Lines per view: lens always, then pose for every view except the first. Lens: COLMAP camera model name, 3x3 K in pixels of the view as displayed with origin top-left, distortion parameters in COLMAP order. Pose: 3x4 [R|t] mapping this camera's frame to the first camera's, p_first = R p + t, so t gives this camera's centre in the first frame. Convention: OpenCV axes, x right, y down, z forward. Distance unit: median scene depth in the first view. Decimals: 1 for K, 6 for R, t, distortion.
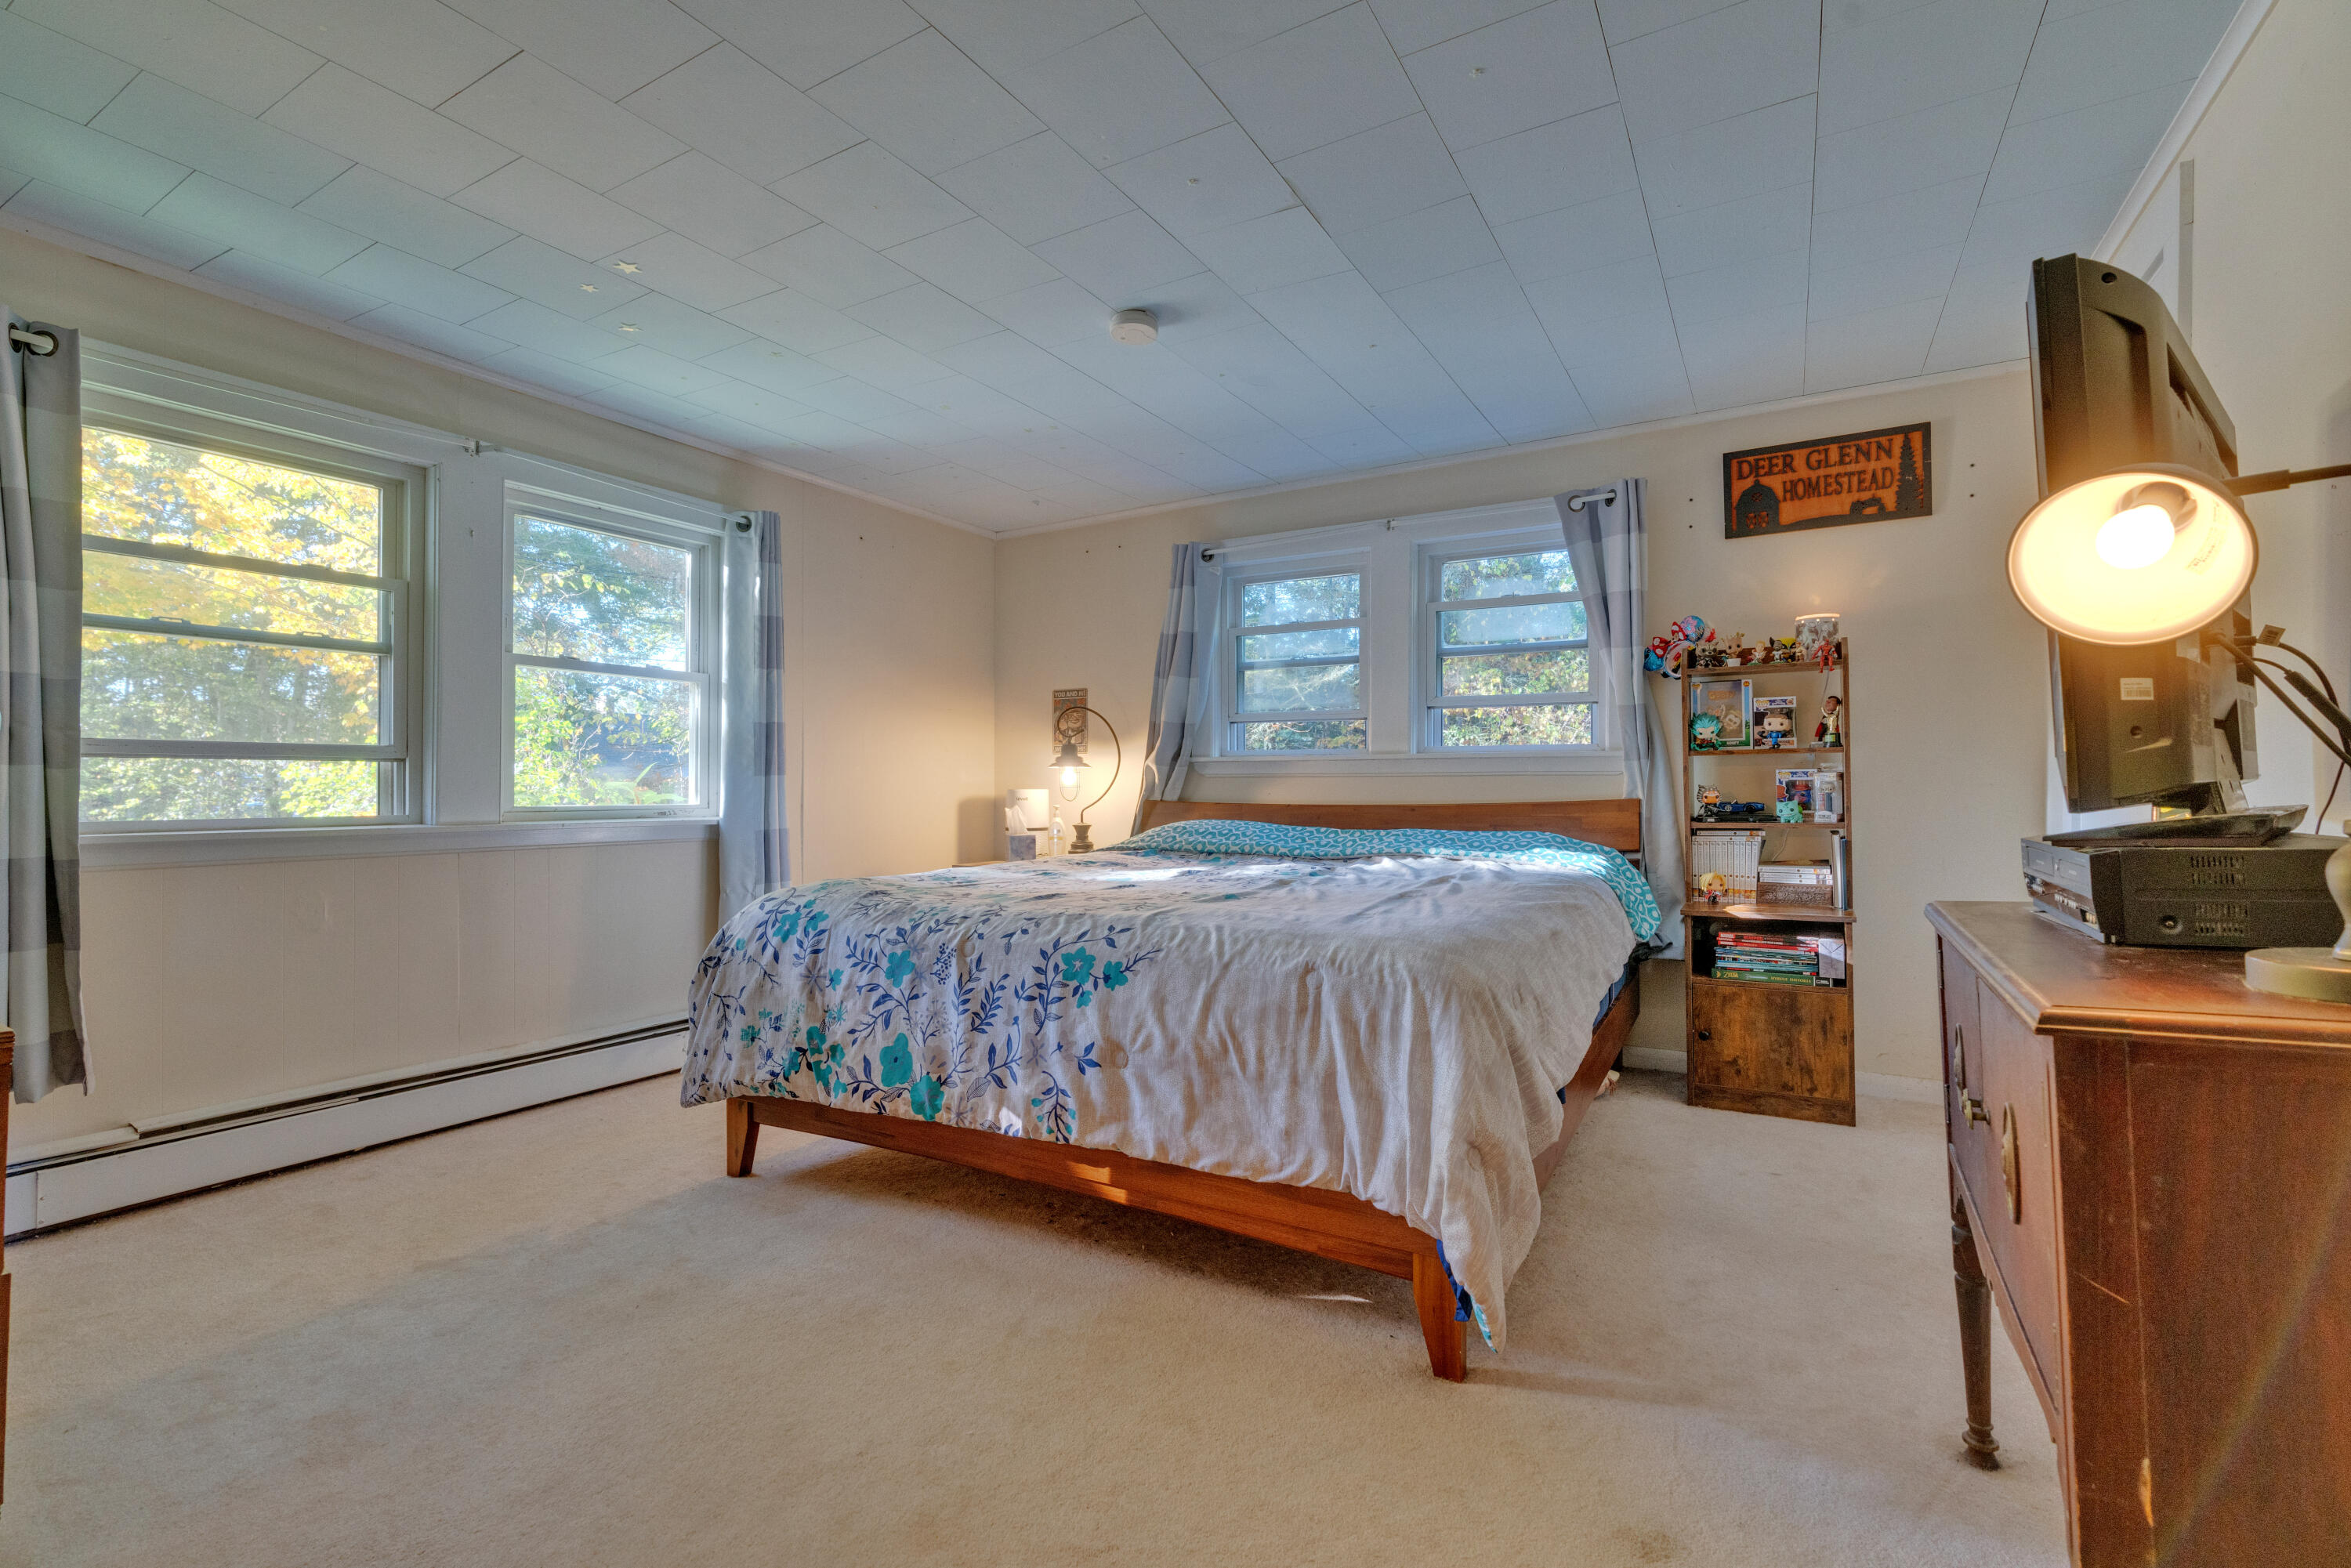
lens RADIAL K [[1052.9, 0, 1187.2], [0, 1052.9, 776.5], [0, 0, 1]] dist [-0.009778, 0.000722]
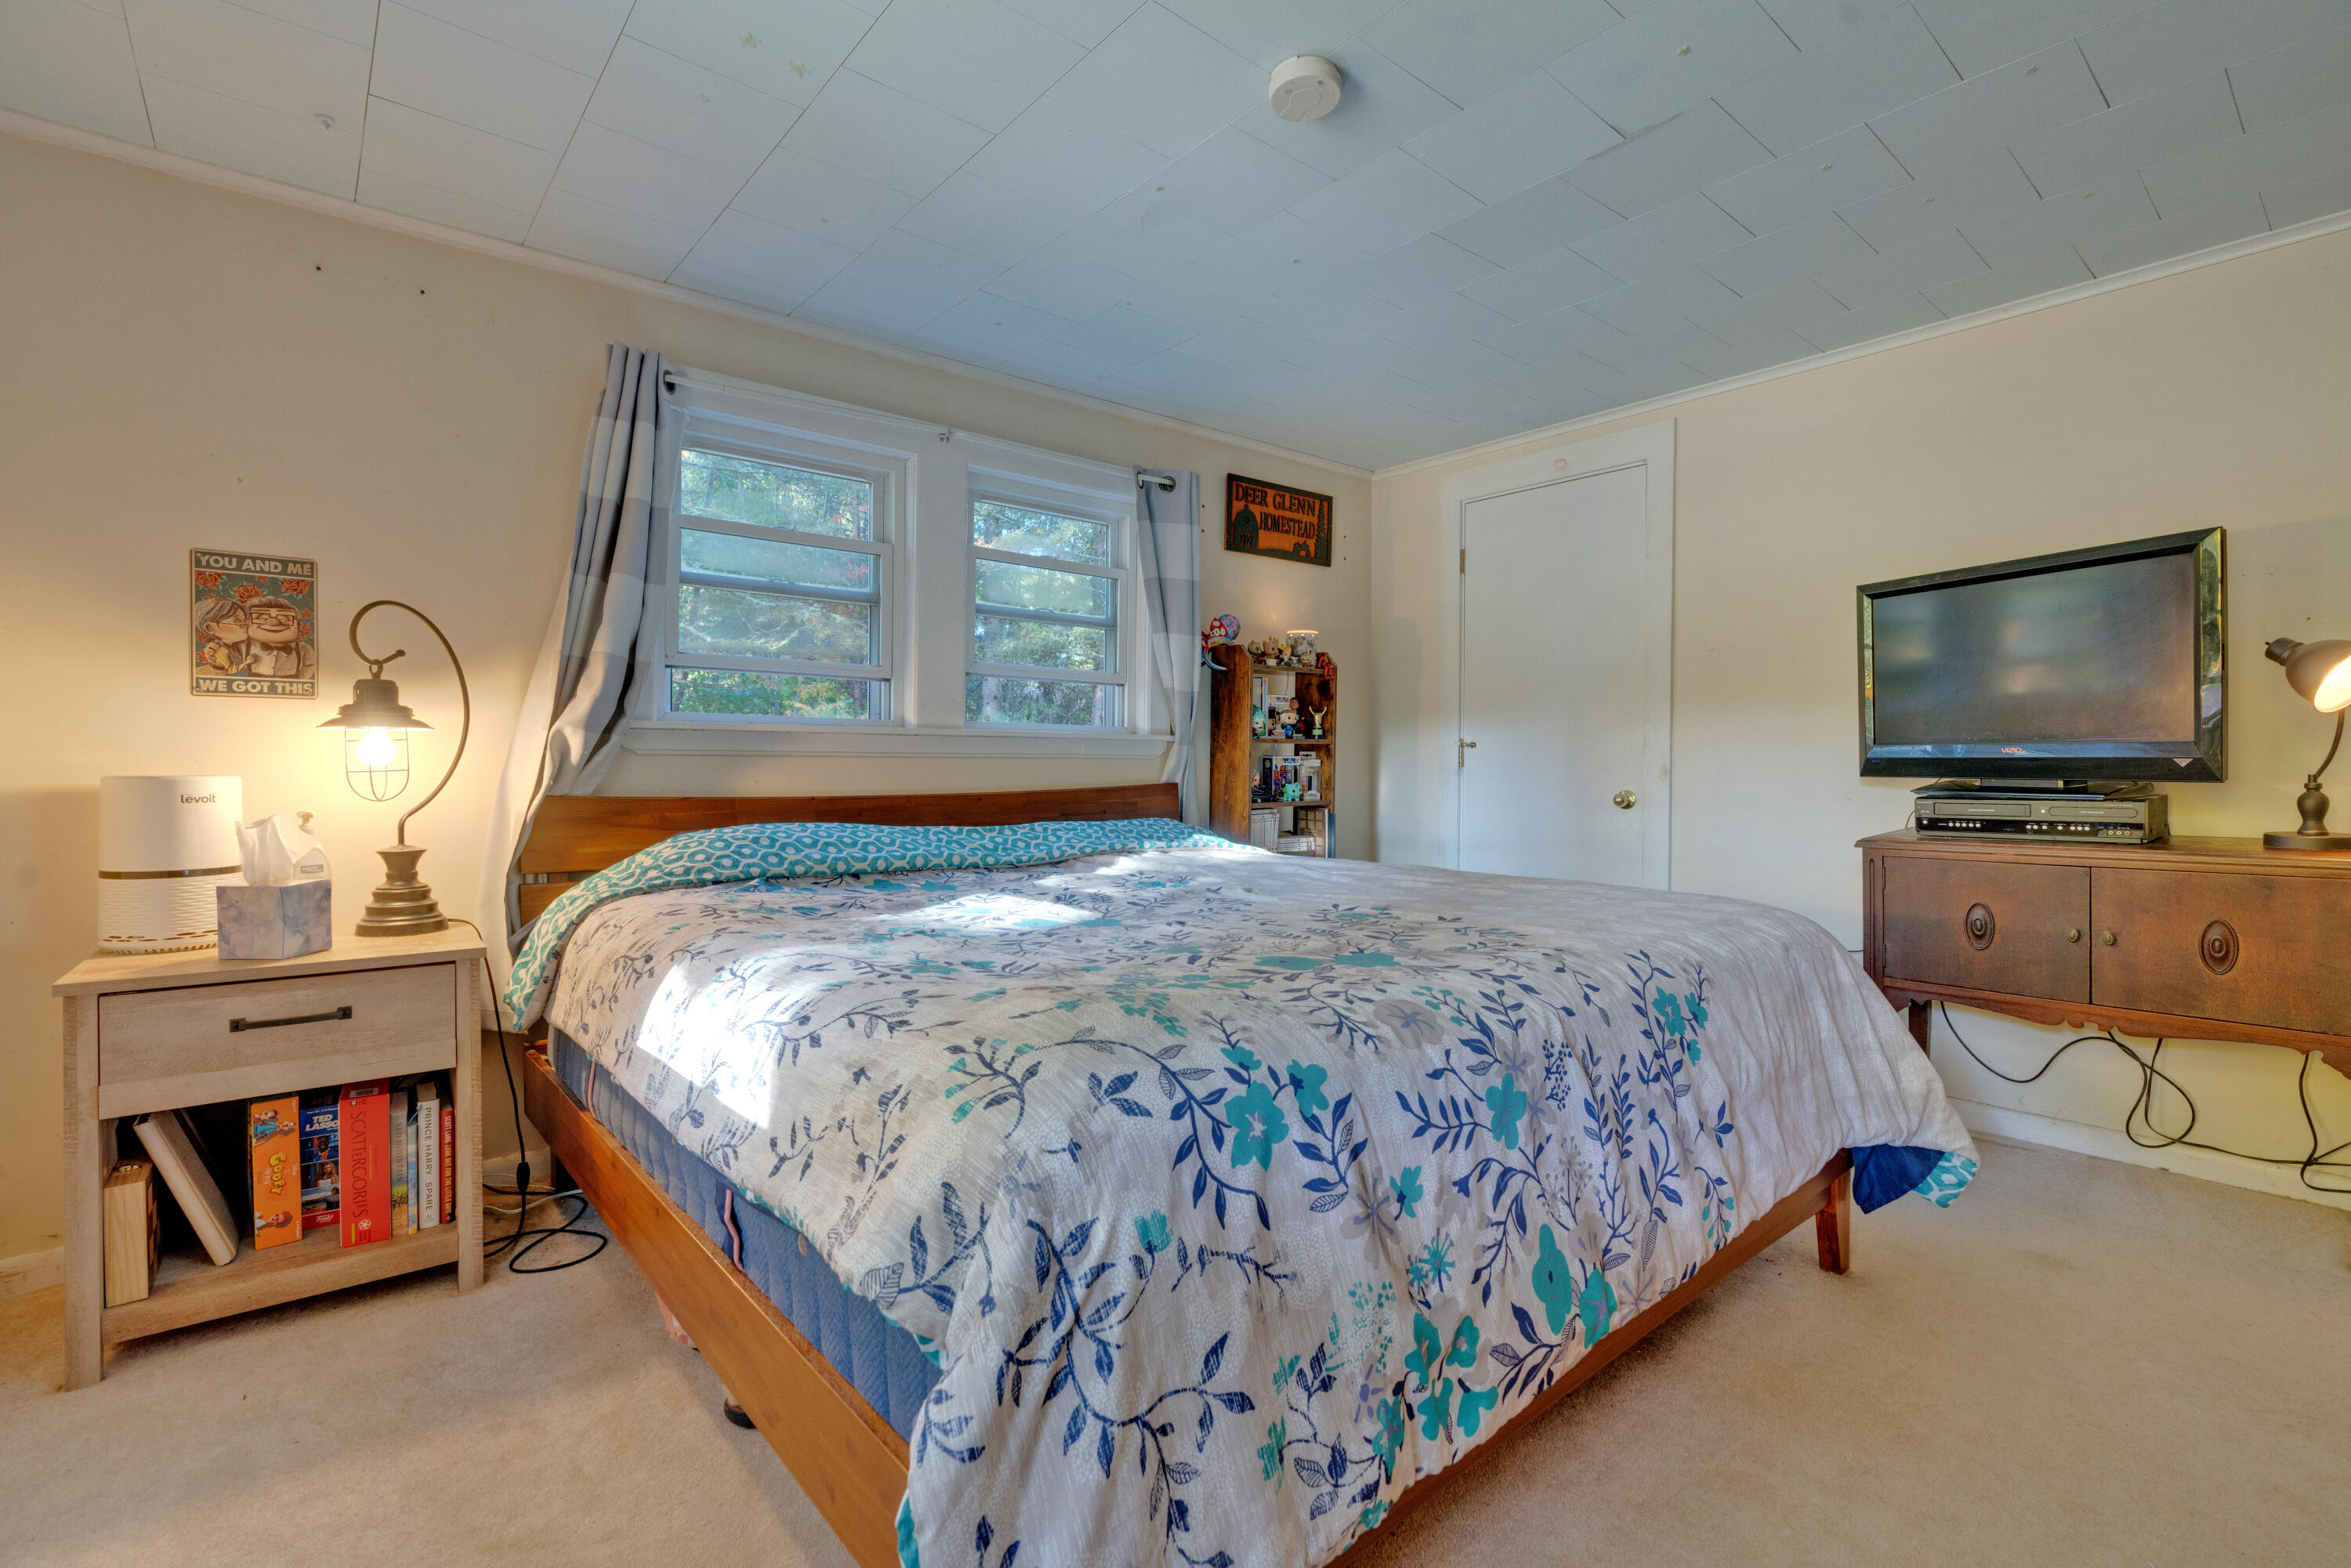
lens RADIAL K [[1052.9, 0, 1185.4], [0, 1052.9, 772.2], [0, 0, 1]] dist [-0.009778, 0.000722]
pose [[0.331286, -0.000350, 0.943530, -0.778715], [-0.009002, 0.999953, 0.003531, 0.010703], [-0.943488, -0.009664, 0.331267, 0.923675]]
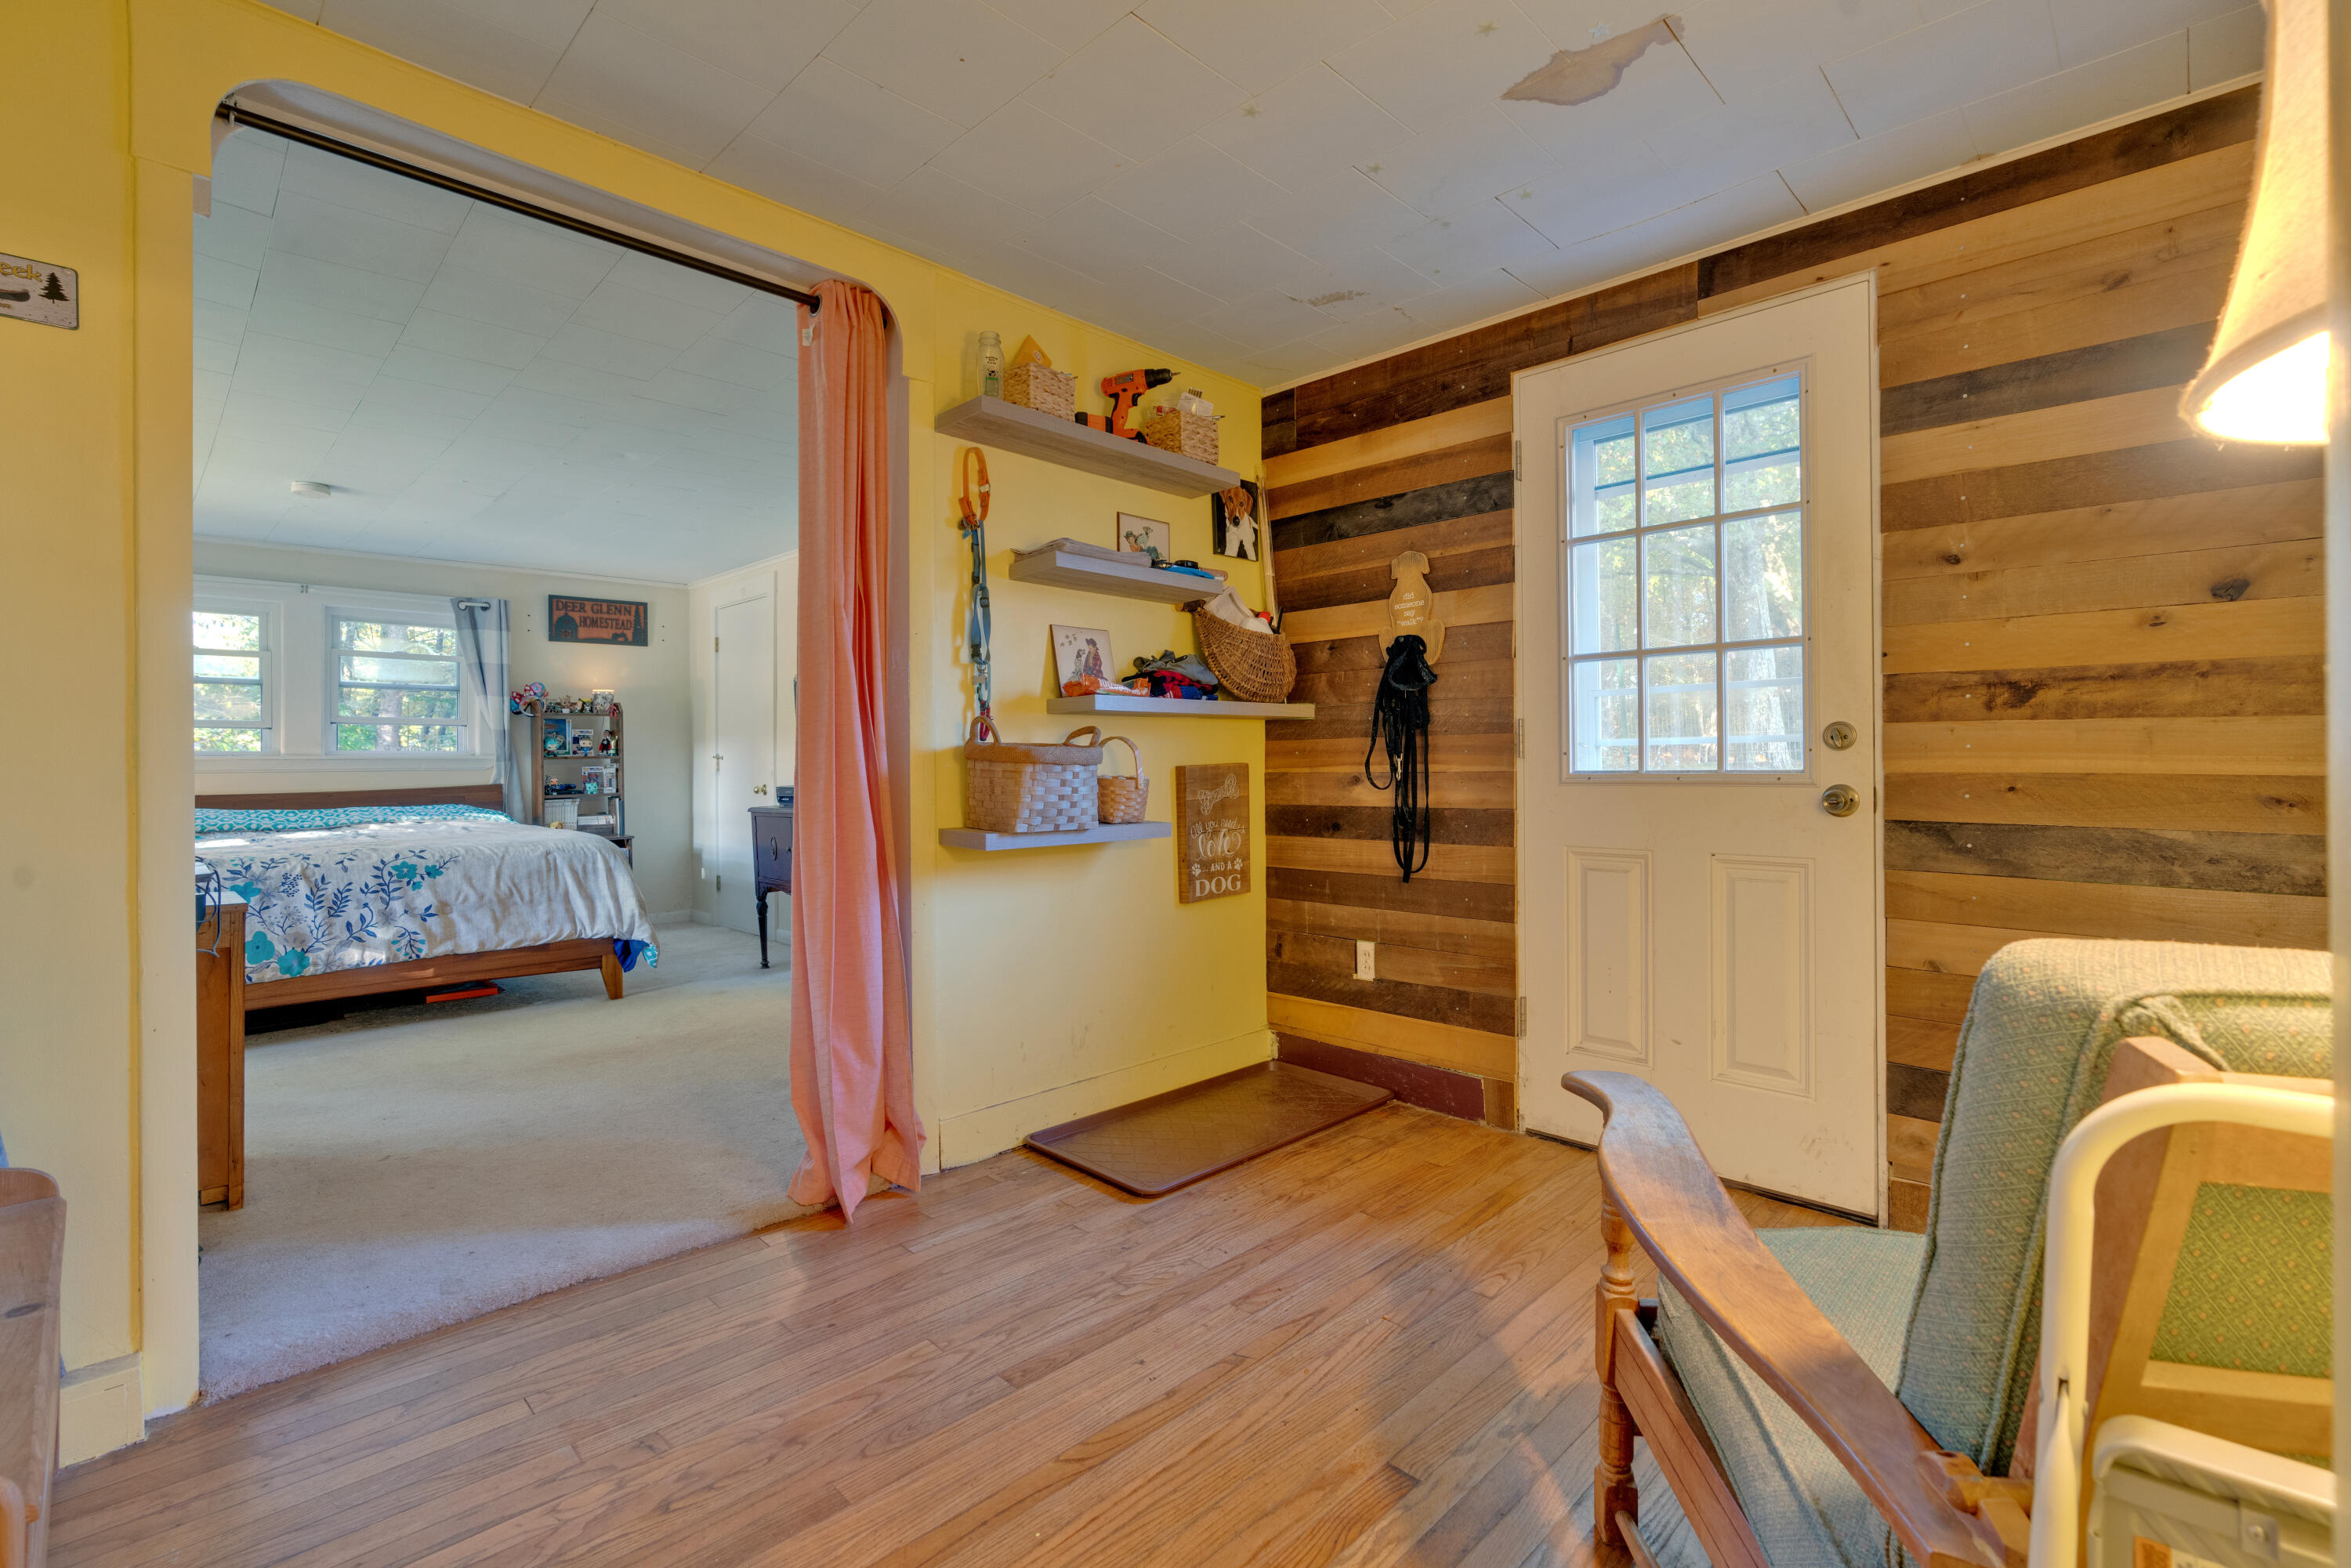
lens RADIAL K [[1052.9, 0, 1182.6], [0, 1052.9, 770.8], [0, 0, 1]] dist [-0.009778, 0.000722]
pose [[0.246765, -0.006528, 0.969053, -1.377555], [0.004409, 0.999975, 0.005613, -0.006529], [-0.969065, 0.002887, 0.246788, -0.729625]]
